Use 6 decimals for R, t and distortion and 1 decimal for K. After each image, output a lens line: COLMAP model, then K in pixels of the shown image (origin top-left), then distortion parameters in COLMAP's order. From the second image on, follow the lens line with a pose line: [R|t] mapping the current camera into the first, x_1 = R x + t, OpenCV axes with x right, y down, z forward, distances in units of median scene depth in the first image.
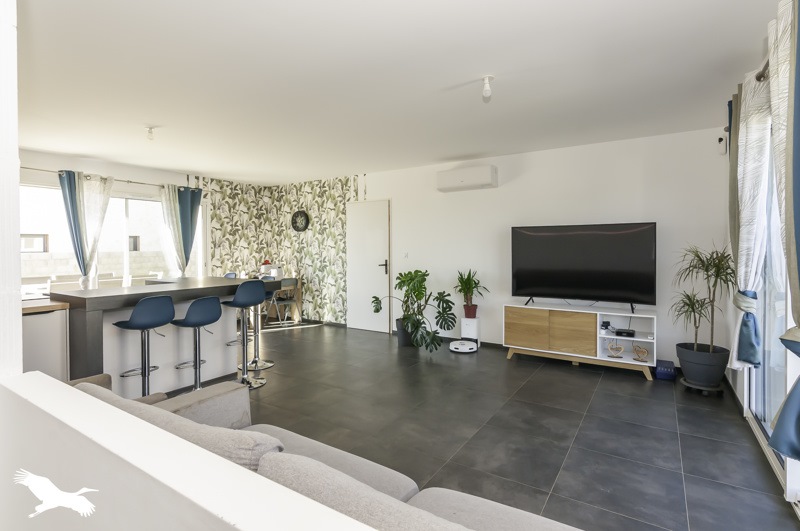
lens RADIAL K [[390.9, 0, 400.9], [0, 390.9, 264.2], [0, 0, 1]] dist [0.018452, -0.000917]
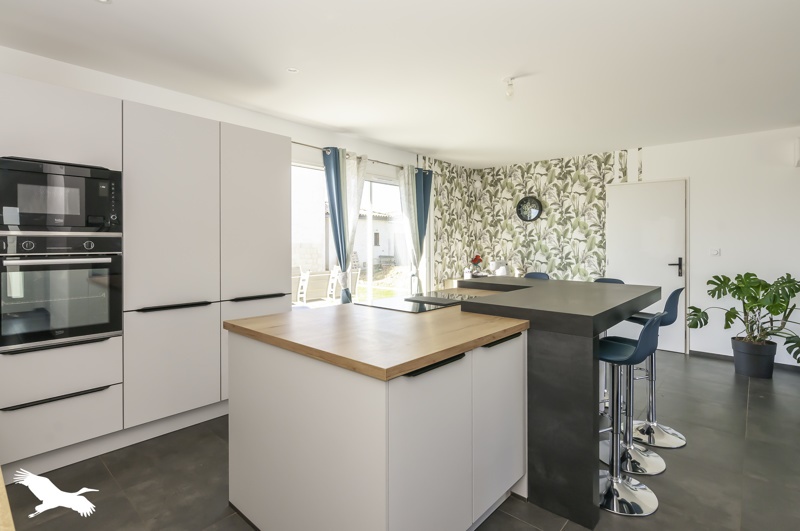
lens RADIAL K [[390.9, 0, 398.4], [0, 390.9, 257.4], [0, 0, 1]] dist [0.018452, -0.000917]
pose [[0.991421, 0.014681, -0.129878, -0.448657], [-0.014497, 0.999892, 0.002362, -0.005294], [0.129899, -0.000459, 0.991527, 0.147027]]
